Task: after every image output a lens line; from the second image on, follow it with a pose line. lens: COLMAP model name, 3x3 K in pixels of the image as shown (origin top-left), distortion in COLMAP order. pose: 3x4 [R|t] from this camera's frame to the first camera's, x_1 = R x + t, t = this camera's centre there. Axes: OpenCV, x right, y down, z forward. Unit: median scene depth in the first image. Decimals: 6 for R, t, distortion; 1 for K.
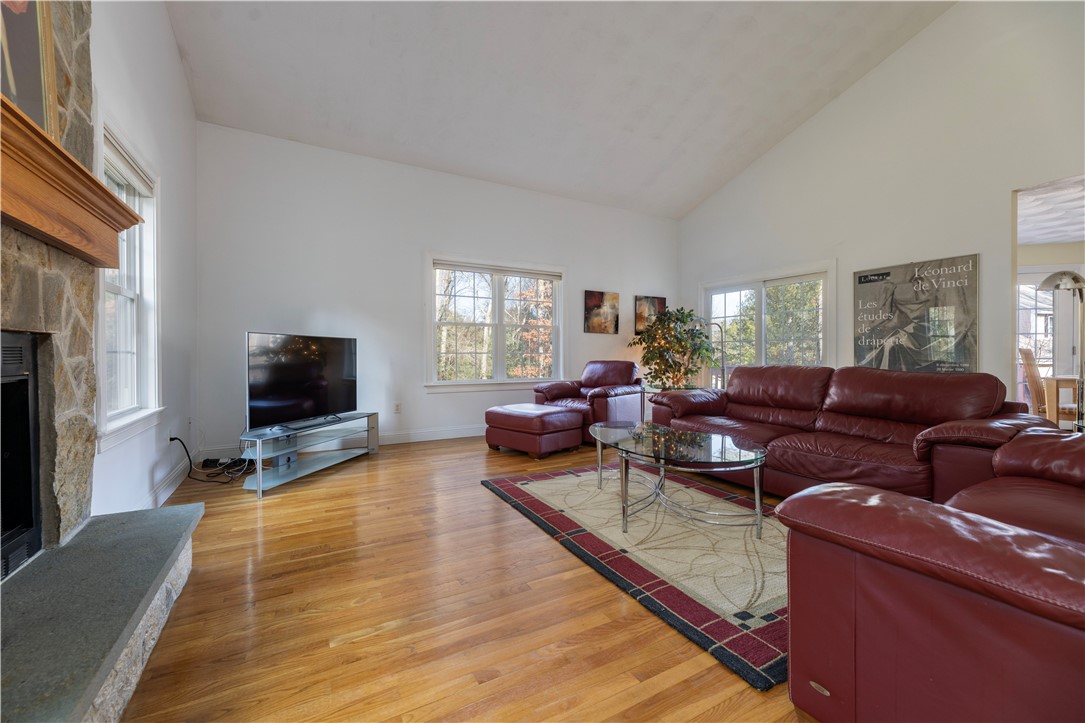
lens RADIAL K [[438.2, 0, 534.0], [0, 438.2, 357.3], [0, 0, 1]] dist [-0.002410, -0.000257]
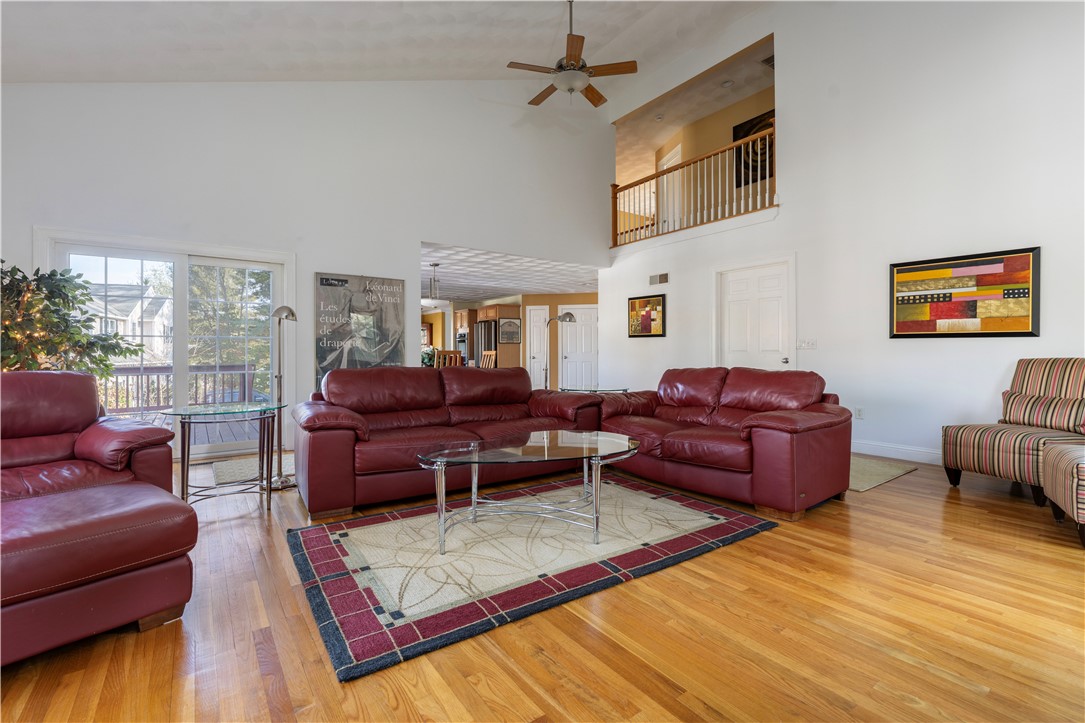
lens RADIAL K [[484.4, 0, 540.9], [0, 484.4, 355.4], [0, 0, 1]] dist [-0.005035, 0.000758]
pose [[-0.121858, -0.001399, 0.992547, -0.607483], [0.007829, 0.999967, 0.002370, -0.008492], [-0.992517, 0.008060, -0.121843, 0.926586]]
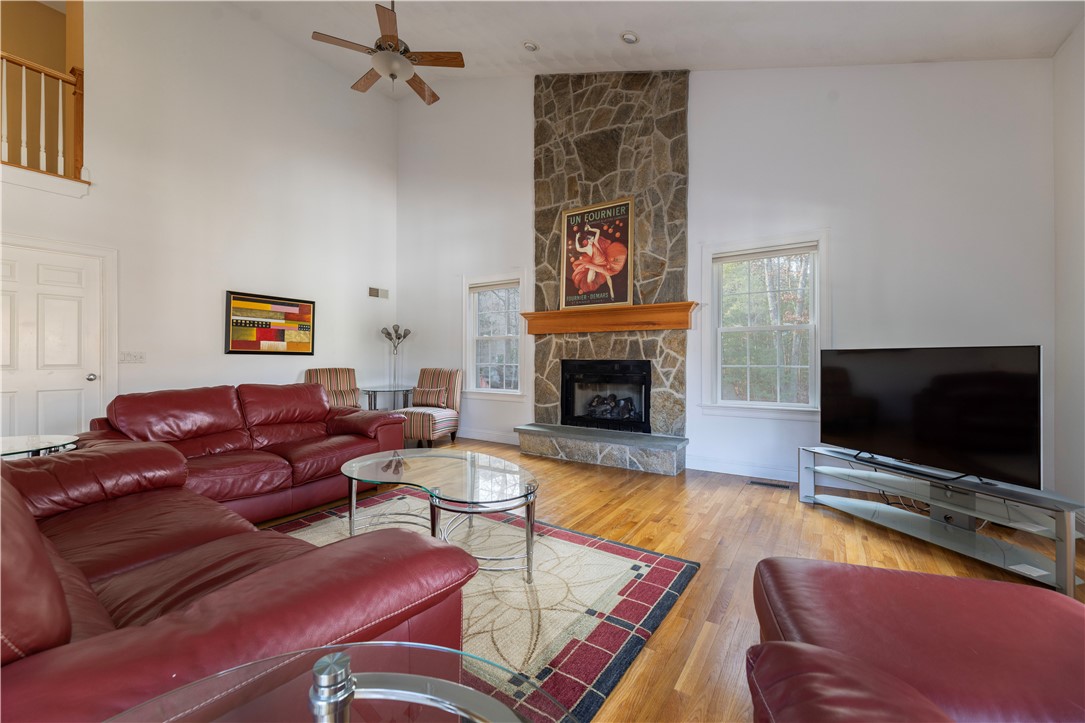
lens RADIAL K [[438.2, 0, 537.6], [0, 438.2, 360.1], [0, 0, 1]] dist [-0.002410, -0.000257]
pose [[-0.882986, 0.004551, -0.469377, 0.441714], [-0.000031, 0.999952, 0.009754, -0.040722], [0.469399, 0.008627, -0.882944, 1.567244]]
